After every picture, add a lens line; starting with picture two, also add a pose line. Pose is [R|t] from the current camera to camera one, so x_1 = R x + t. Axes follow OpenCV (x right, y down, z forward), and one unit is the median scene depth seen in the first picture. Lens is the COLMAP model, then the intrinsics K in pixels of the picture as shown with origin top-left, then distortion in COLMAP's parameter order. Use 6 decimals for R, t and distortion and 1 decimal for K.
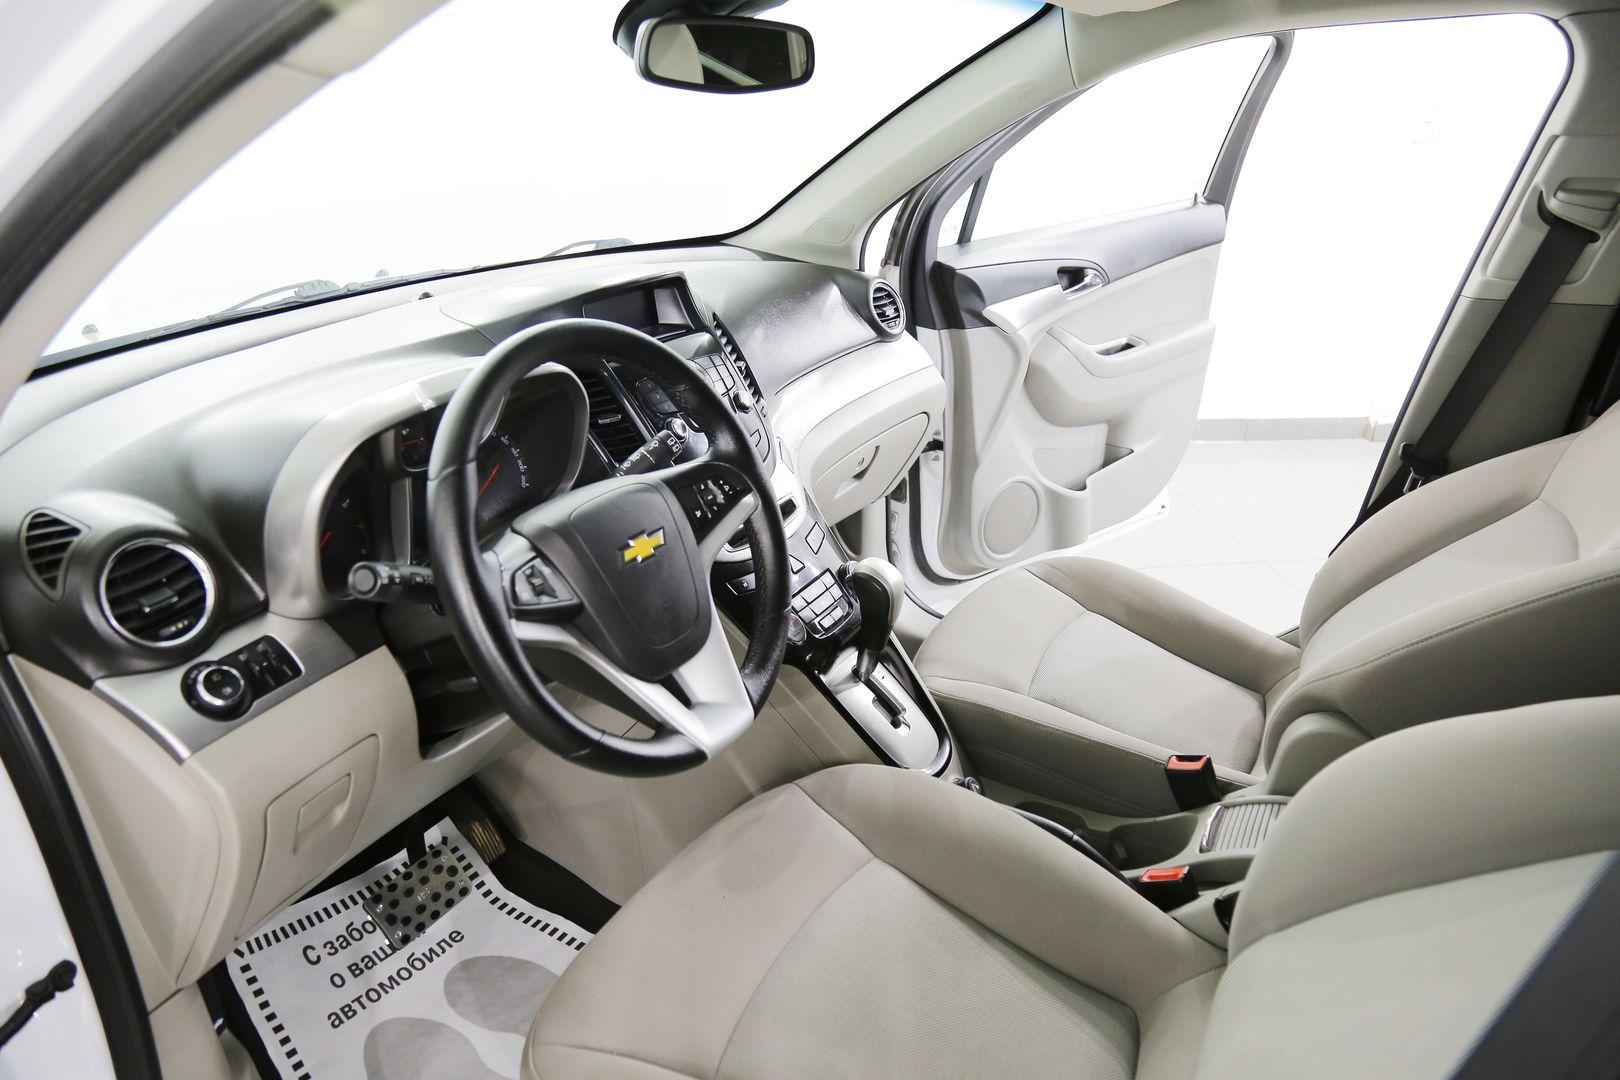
lens RADIAL K [[1079.6, 0, 810.0], [0, 1079.6, 540.0], [0, 0, 1]] dist [-0.136228, 0.075935]
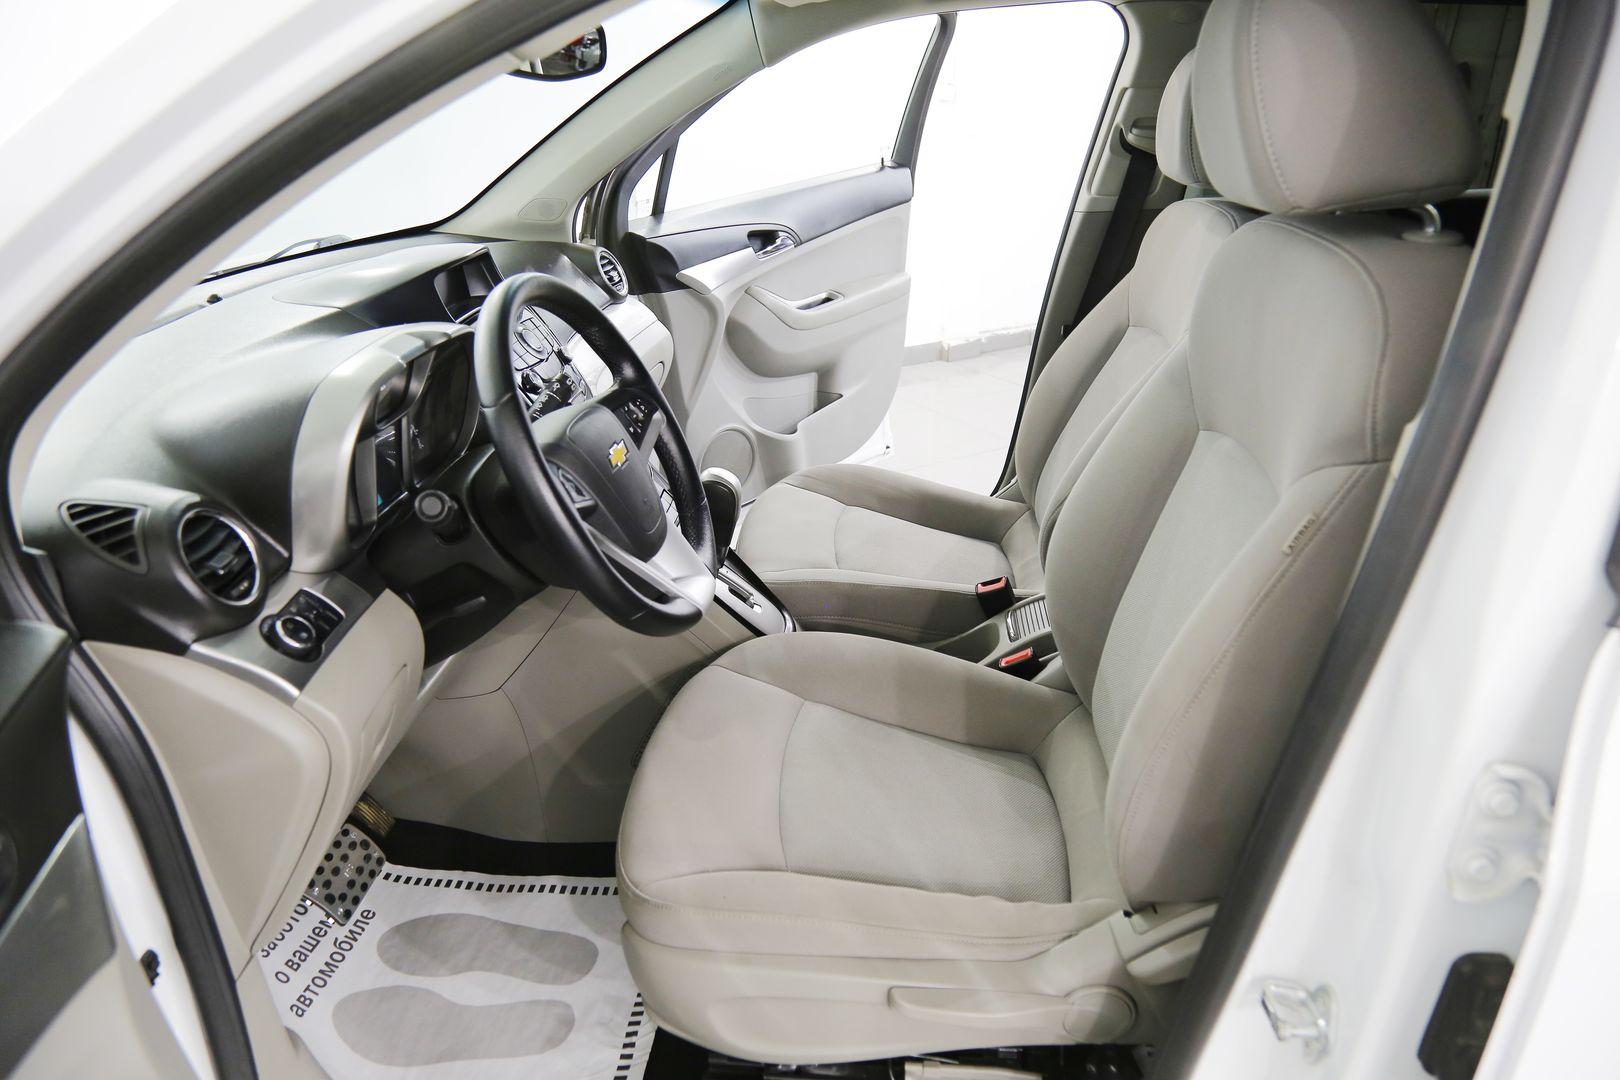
lens RADIAL K [[1079.6, 0, 810.0], [0, 1079.6, 540.0], [0, 0, 1]] dist [-0.136228, 0.075935]
pose [[0.910443, -0.184721, 0.370096, -0.278638], [0.180511, 0.982482, 0.046313, 0.054987], [-0.372168, 0.024640, 0.927838, -0.124869]]
